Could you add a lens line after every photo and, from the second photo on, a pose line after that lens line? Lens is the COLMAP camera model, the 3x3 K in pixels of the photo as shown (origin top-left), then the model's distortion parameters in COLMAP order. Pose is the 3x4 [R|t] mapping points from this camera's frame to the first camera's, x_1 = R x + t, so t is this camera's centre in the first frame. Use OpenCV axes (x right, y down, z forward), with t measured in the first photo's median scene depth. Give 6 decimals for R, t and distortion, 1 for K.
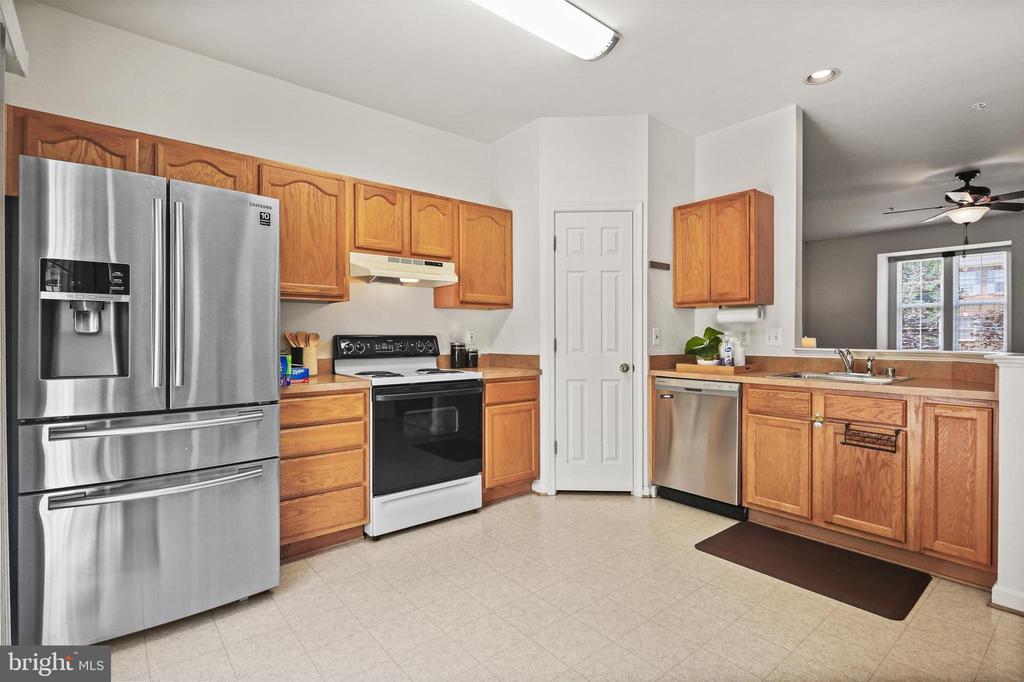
lens RADIAL K [[482.6, 0, 513.7], [0, 482.6, 341.2], [0, 0, 1]] dist [0.007013, -0.003894]
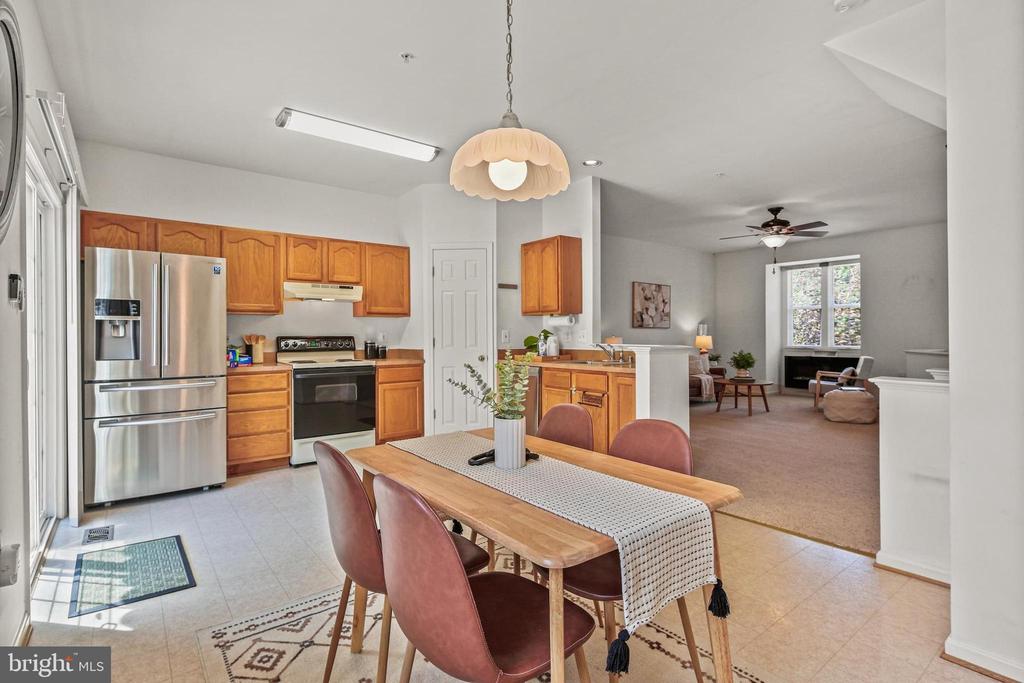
lens RADIAL K [[482.6, 0, 510.5], [0, 482.6, 337.9], [0, 0, 1]] dist [0.007013, -0.003894]
pose [[0.999477, -0.004972, -0.031959, 0.417695], [0.004804, 0.999974, -0.005328, 0.003562], [0.031985, 0.005172, 0.999475, -0.493854]]
